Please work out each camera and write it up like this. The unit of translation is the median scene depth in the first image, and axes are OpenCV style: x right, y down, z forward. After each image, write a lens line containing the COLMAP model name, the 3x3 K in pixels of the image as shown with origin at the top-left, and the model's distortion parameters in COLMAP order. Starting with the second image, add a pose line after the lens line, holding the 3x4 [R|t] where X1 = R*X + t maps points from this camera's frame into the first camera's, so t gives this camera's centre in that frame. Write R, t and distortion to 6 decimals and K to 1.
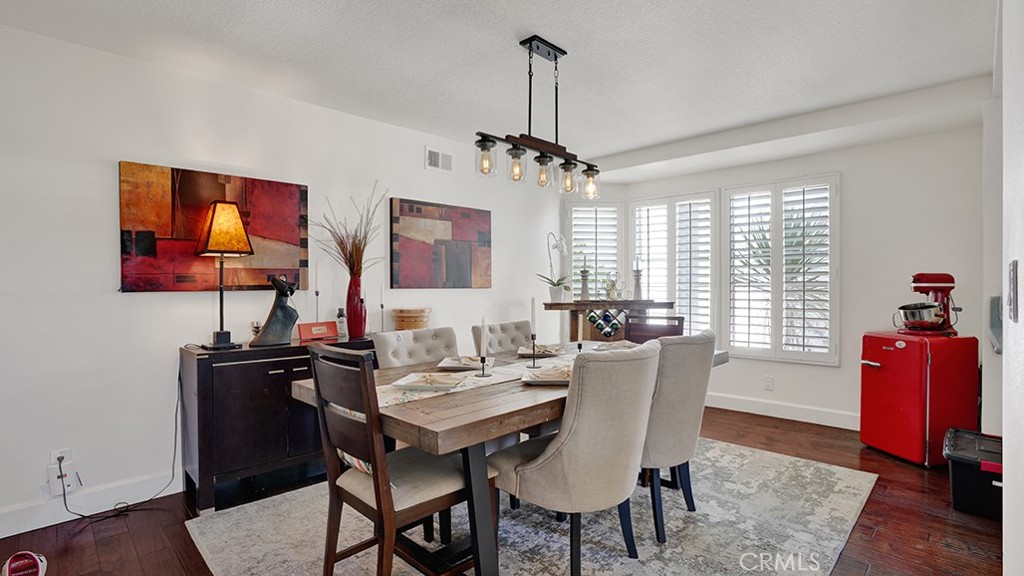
lens RADIAL K [[485.0, 0, 512.5], [0, 485.0, 291.9], [0, 0, 1]] dist [-0.053483, 0.019588]
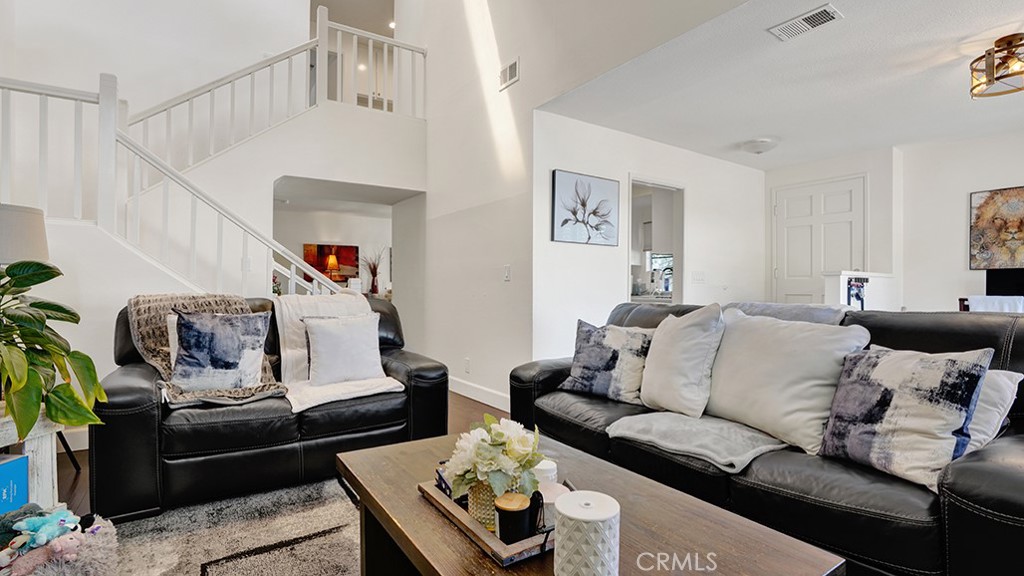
lens RADIAL K [[485.0, 0, 512.5], [0, 485.0, 291.9], [0, 0, 1]] dist [-0.053483, 0.019588]
pose [[0.980763, 0.011577, -0.194859, 1.142305], [-0.012744, 0.999908, -0.004738, 0.060497], [0.194786, 0.007130, 0.980820, -1.812012]]
